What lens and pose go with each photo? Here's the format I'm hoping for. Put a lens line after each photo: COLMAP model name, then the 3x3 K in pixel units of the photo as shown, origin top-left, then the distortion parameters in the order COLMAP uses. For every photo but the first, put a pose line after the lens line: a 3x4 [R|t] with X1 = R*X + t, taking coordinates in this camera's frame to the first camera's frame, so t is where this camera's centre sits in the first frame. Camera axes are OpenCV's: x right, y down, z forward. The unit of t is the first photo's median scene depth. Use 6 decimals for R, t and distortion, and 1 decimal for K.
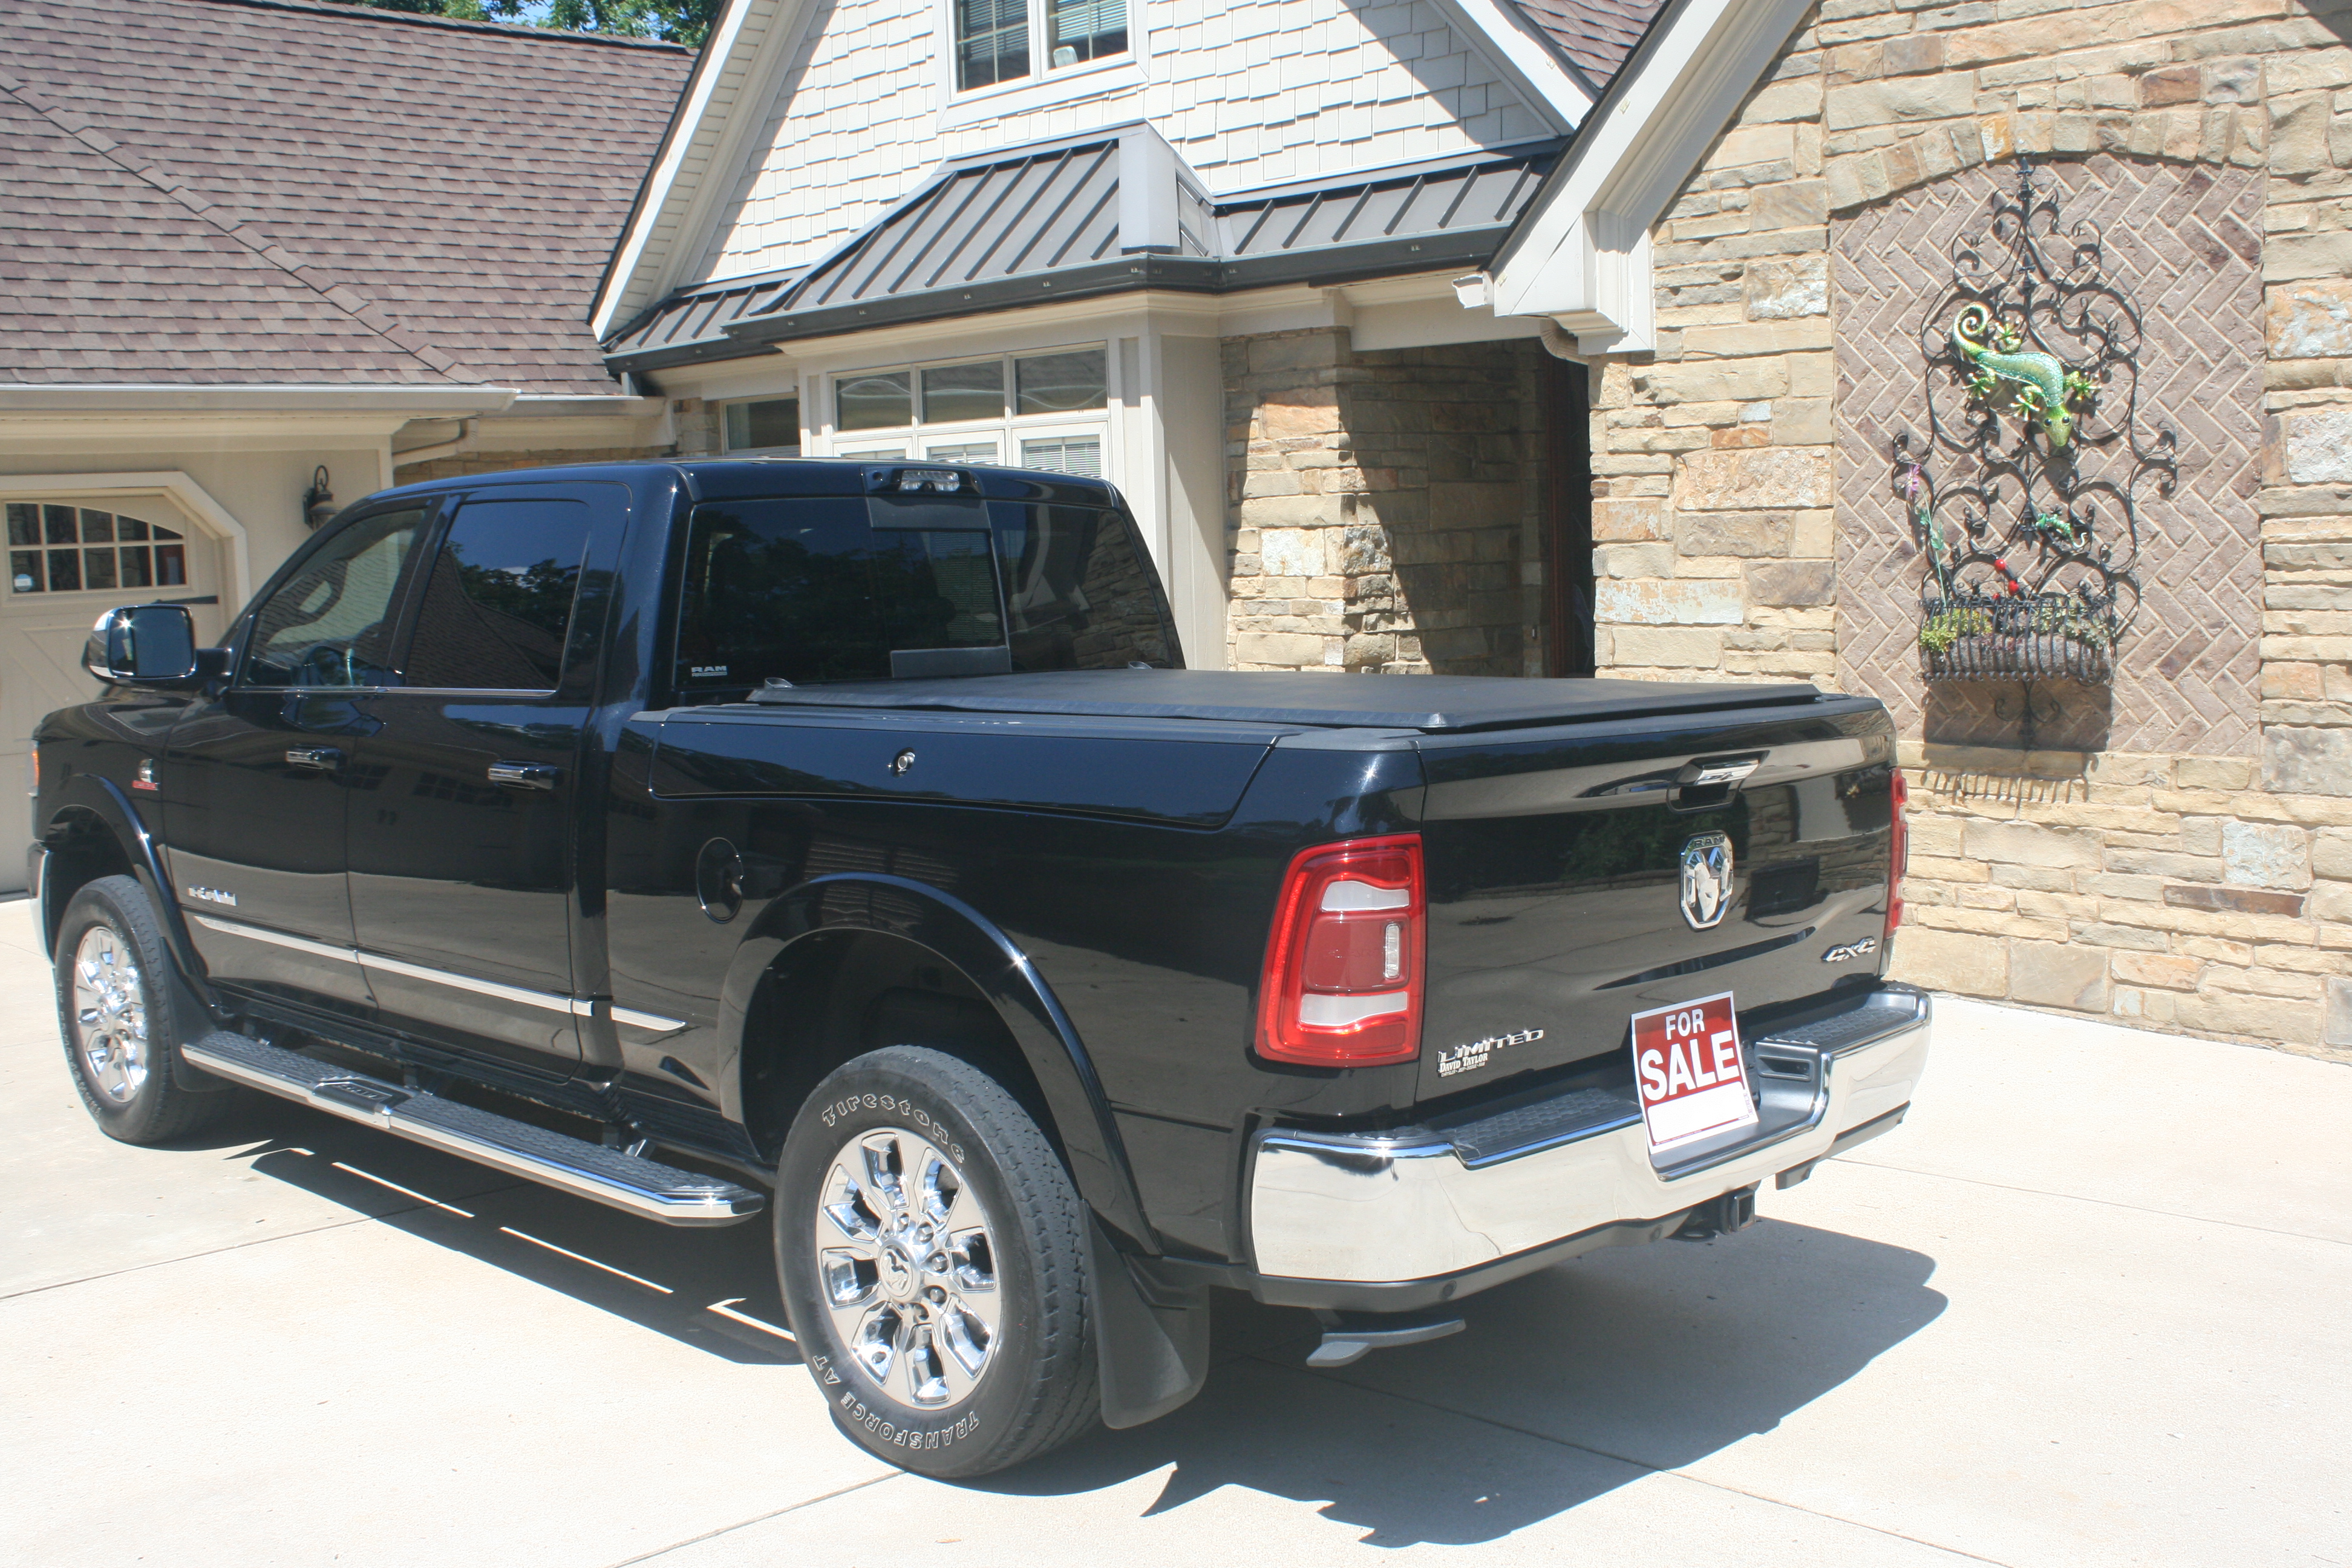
lens RADIAL K [[2349.2, 0, 1213.6], [0, 2349.2, 775.7], [0, 0, 1]] dist [-0.130905, 0.166845]
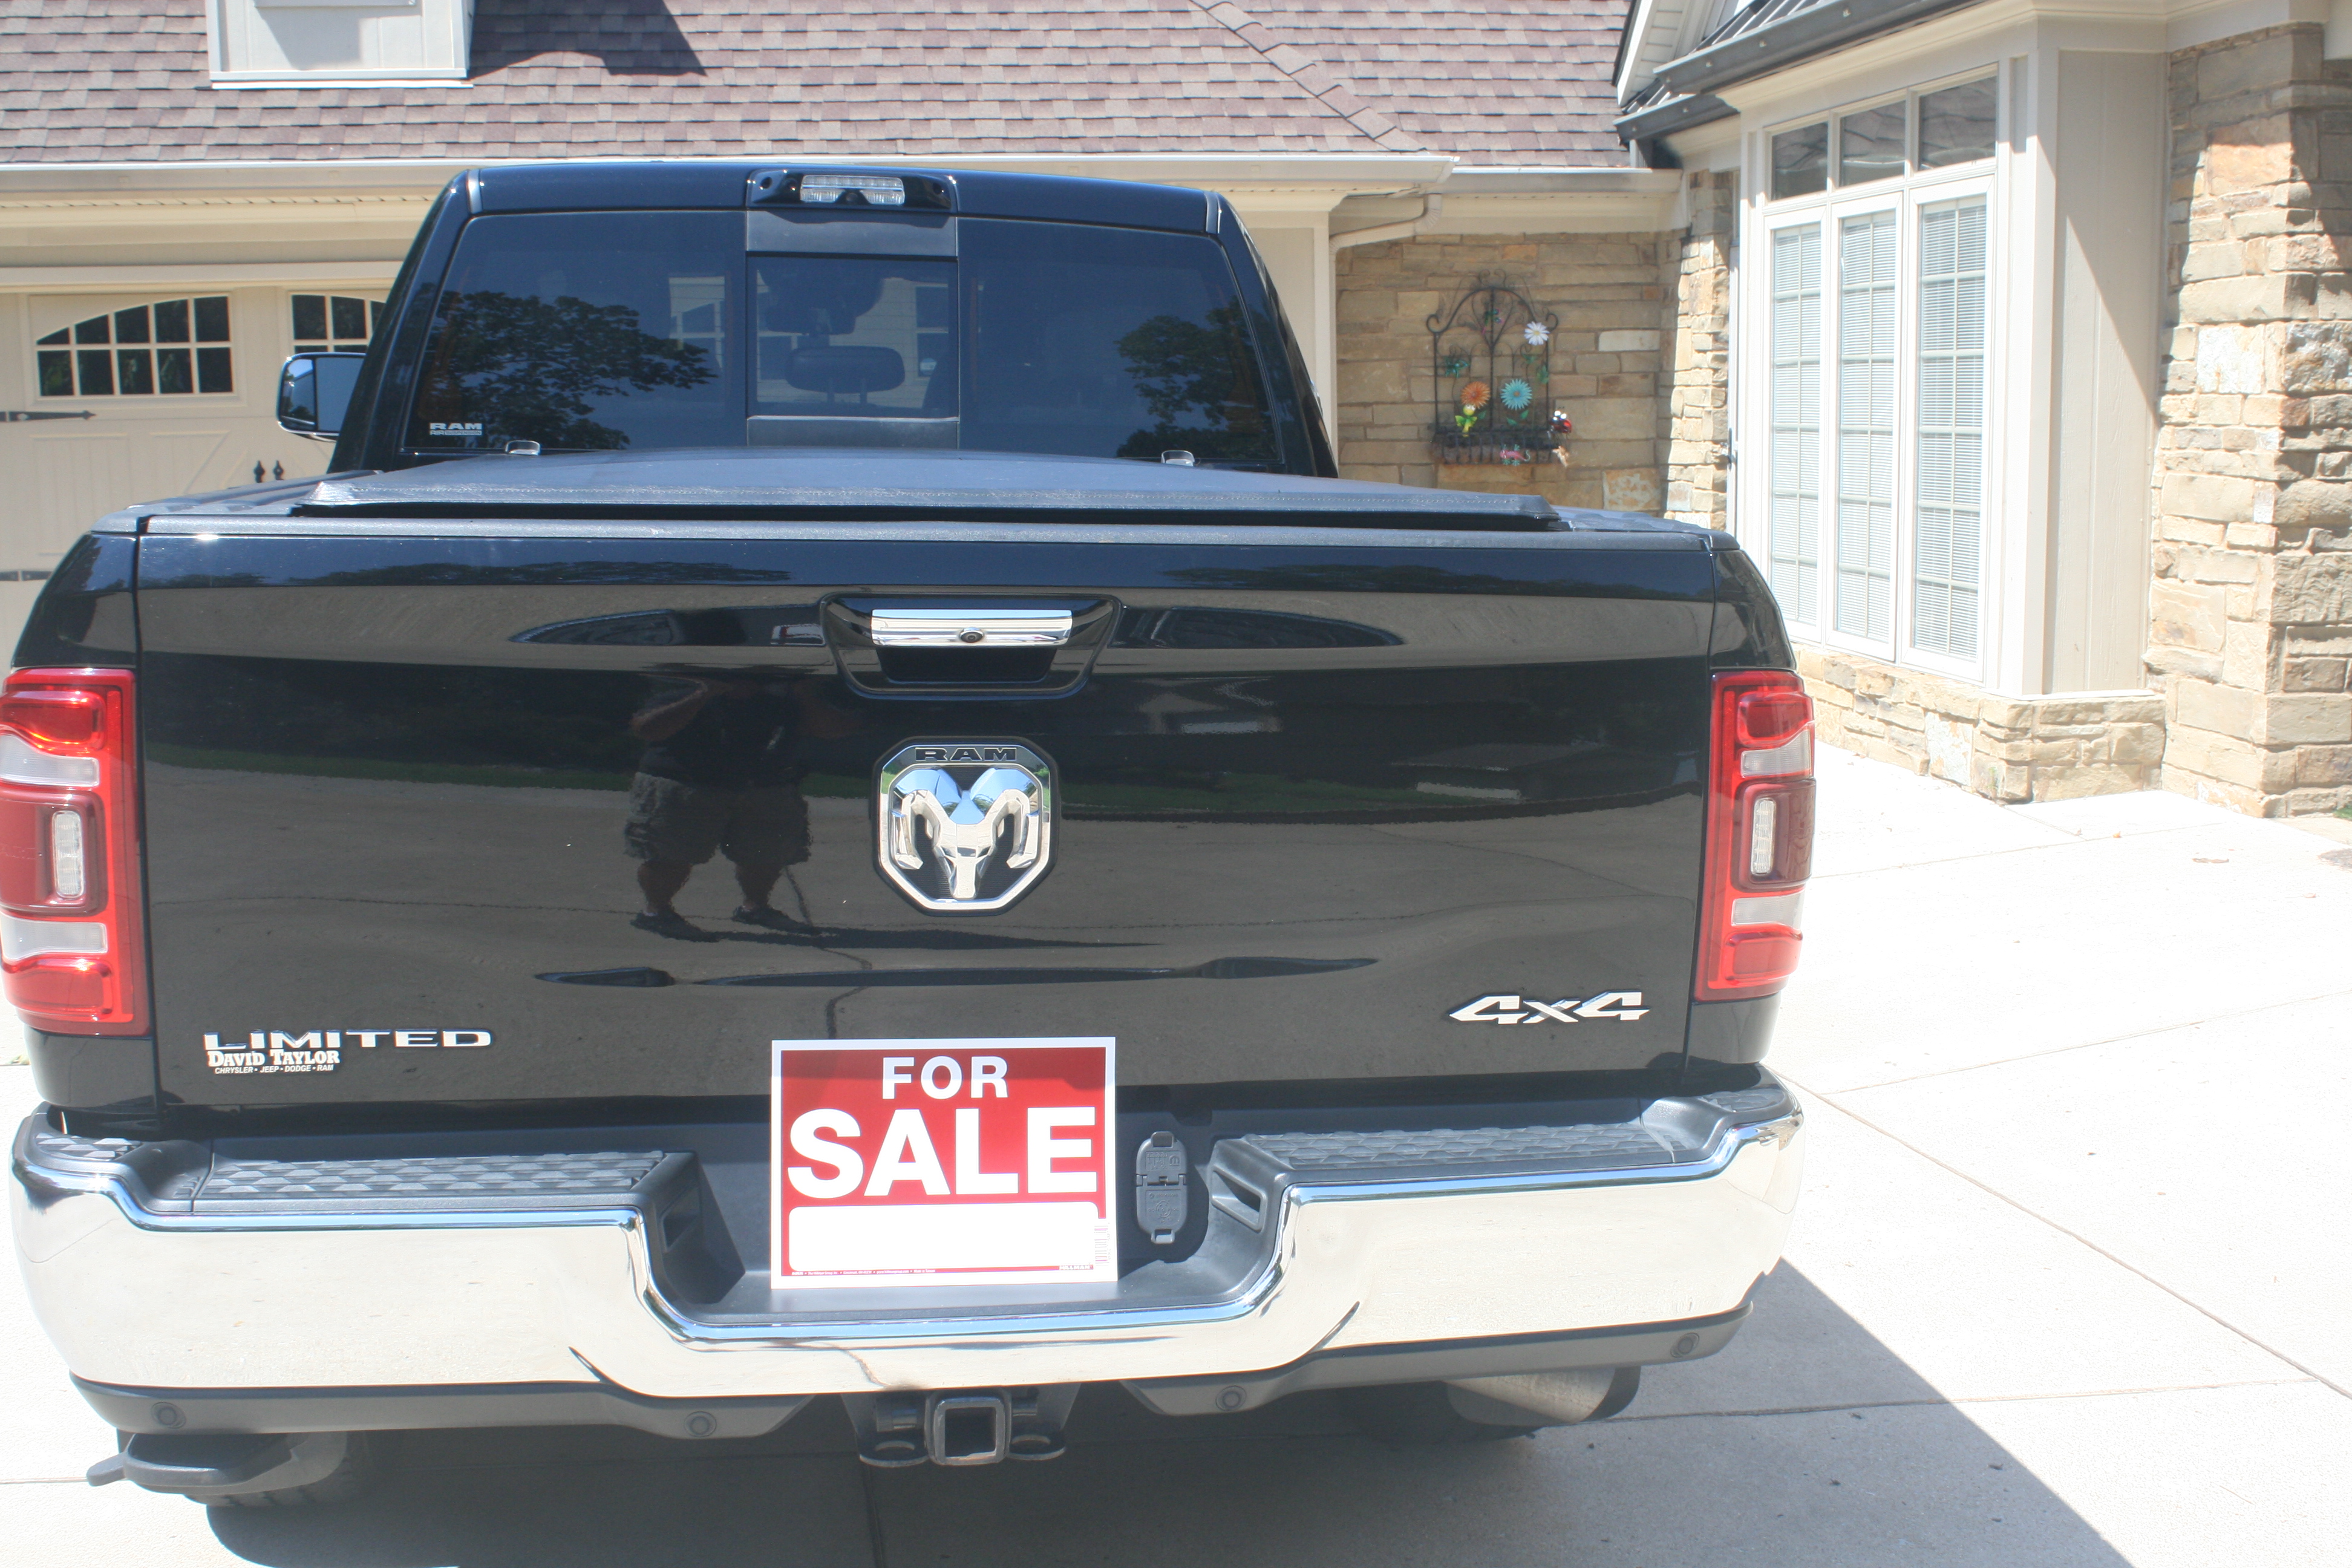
lens RADIAL K [[2560.3, 0, 1251.9], [0, 2560.3, 778.3], [0, 0, 1]] dist [-0.109385, 0.164898]
pose [[0.813301, 0.109959, -0.571358, 0.323302], [-0.078976, 0.993755, 0.078831, -0.010143], [0.576458, -0.018990, 0.816906, 0.291840]]
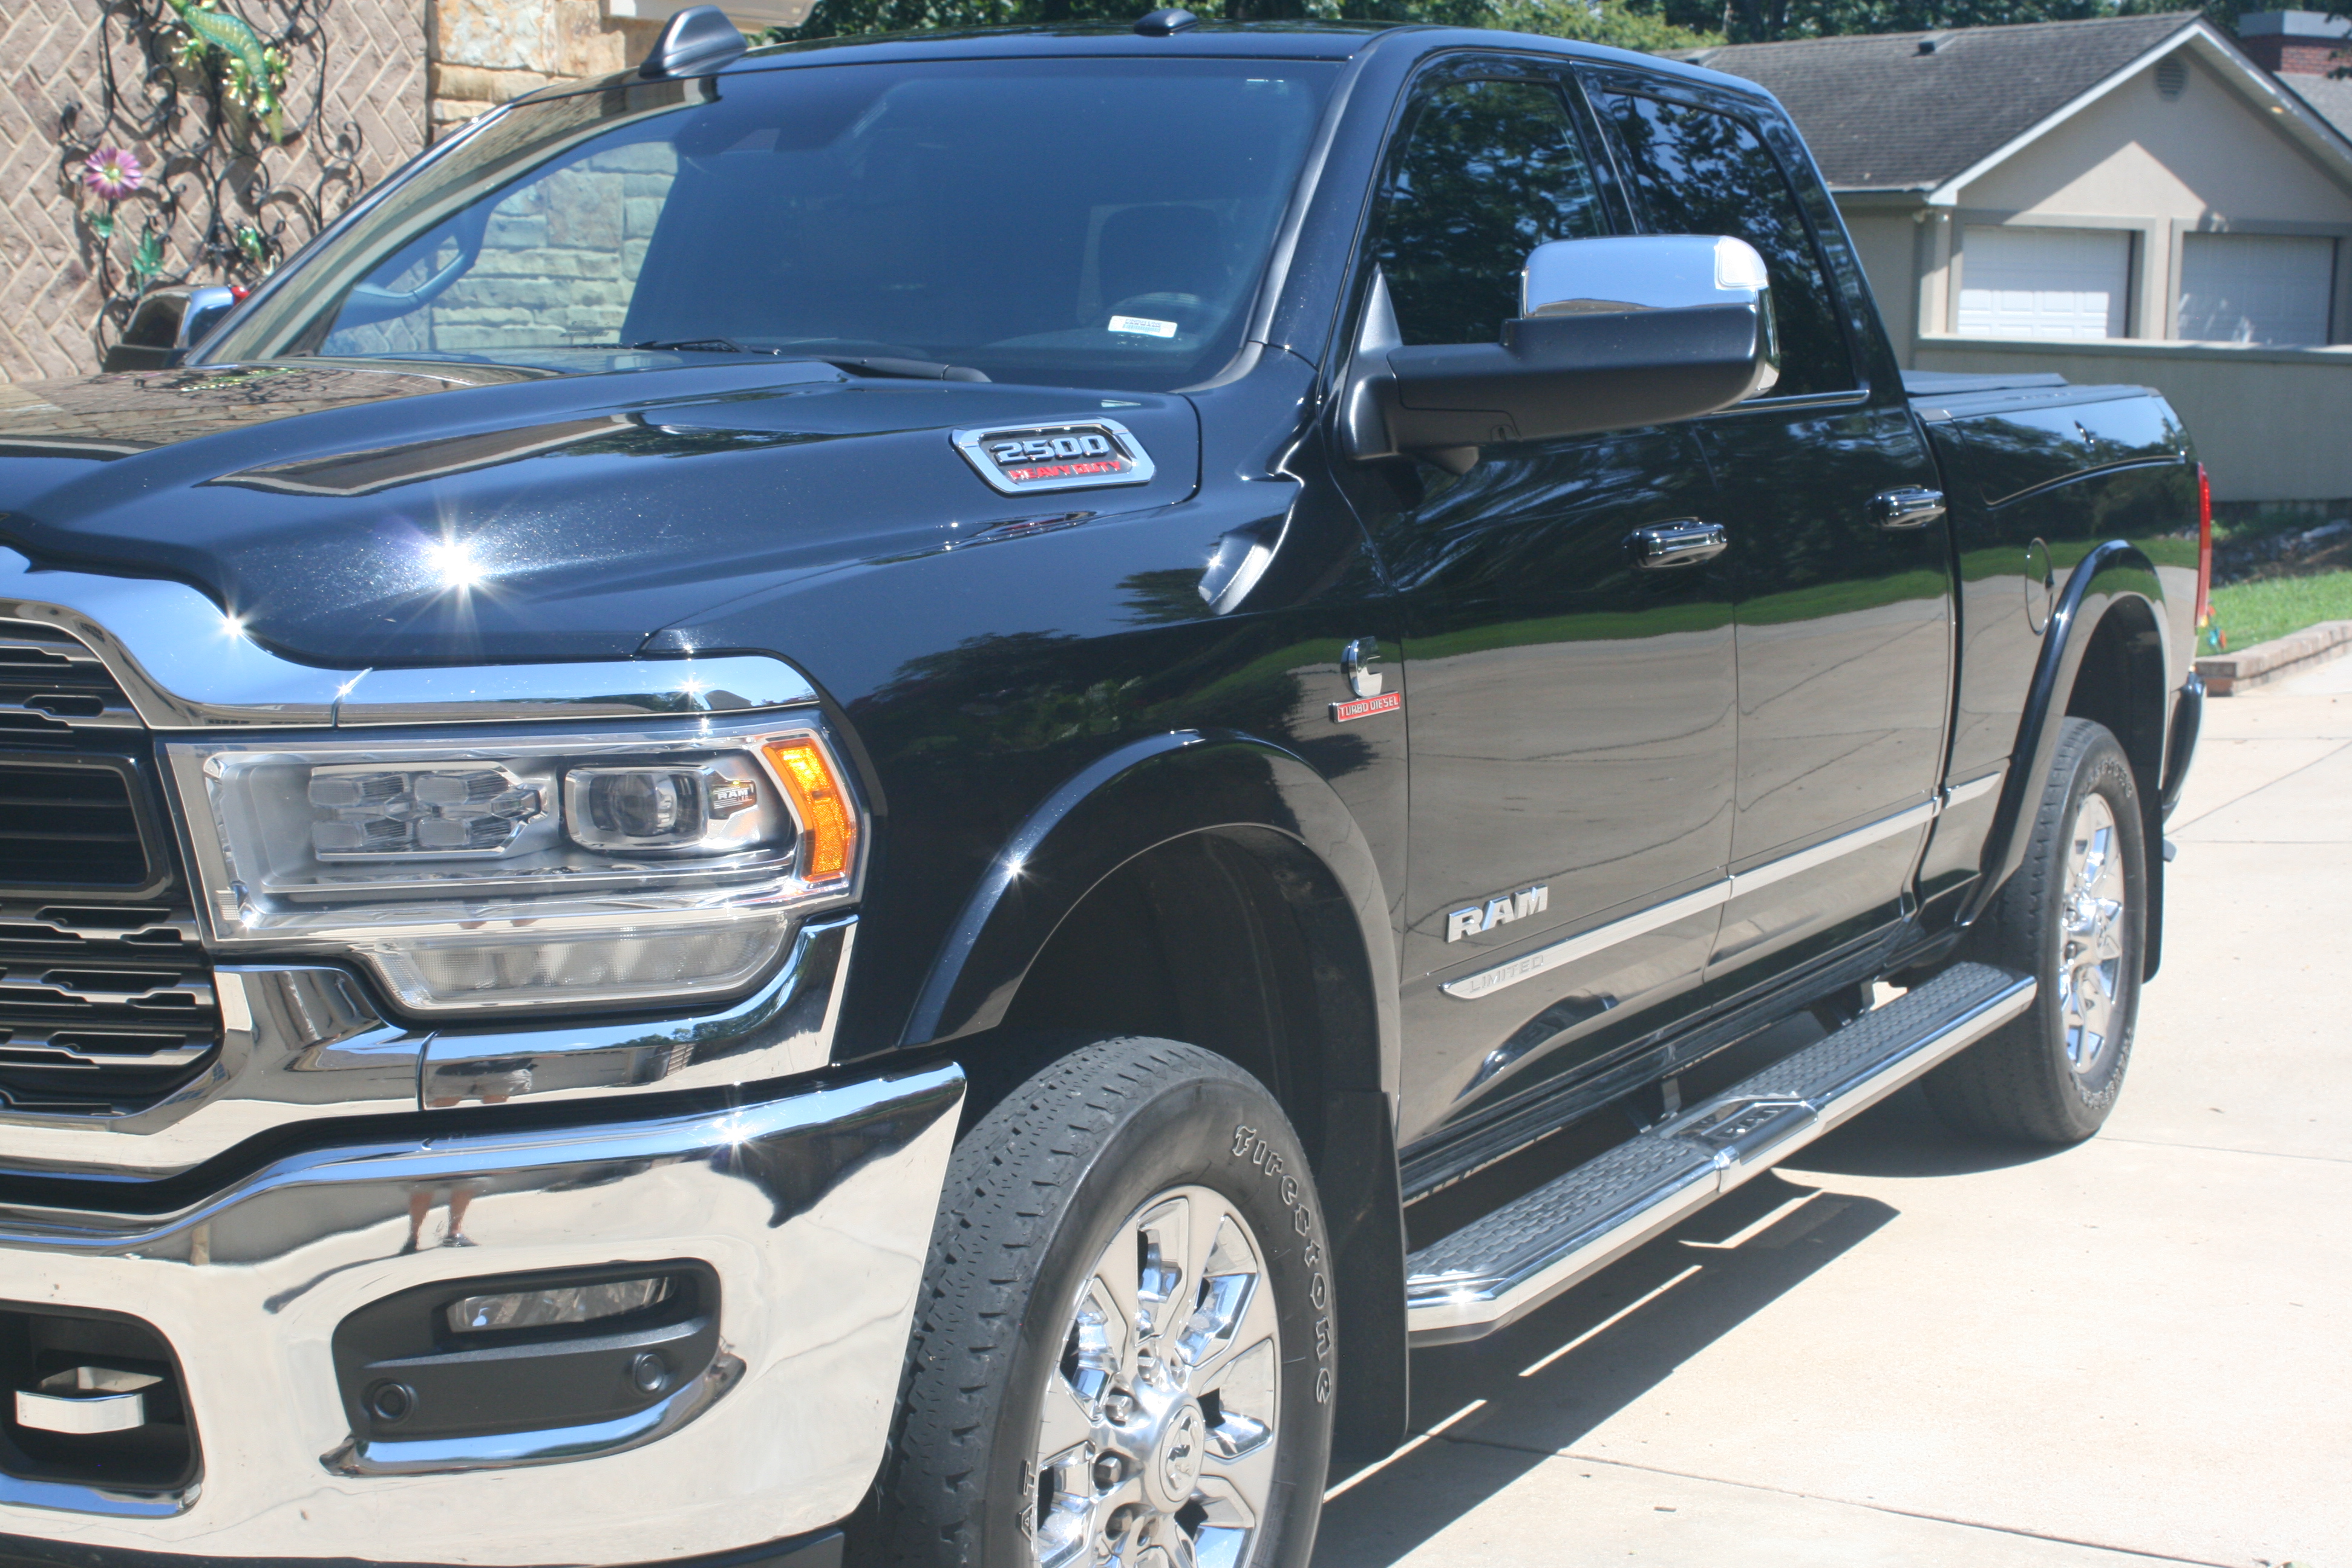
lens RADIAL K [[3694.6, 0, 1176.0], [0, 3694.6, 784.0], [0, 0, 1]] dist [-0.010747, 0.010259]
pose [[-0.248916, -0.095152, 0.963840, -0.856435], [0.101799, 0.987080, 0.123737, -0.049281], [-0.963160, 0.128918, -0.236014, 0.958816]]
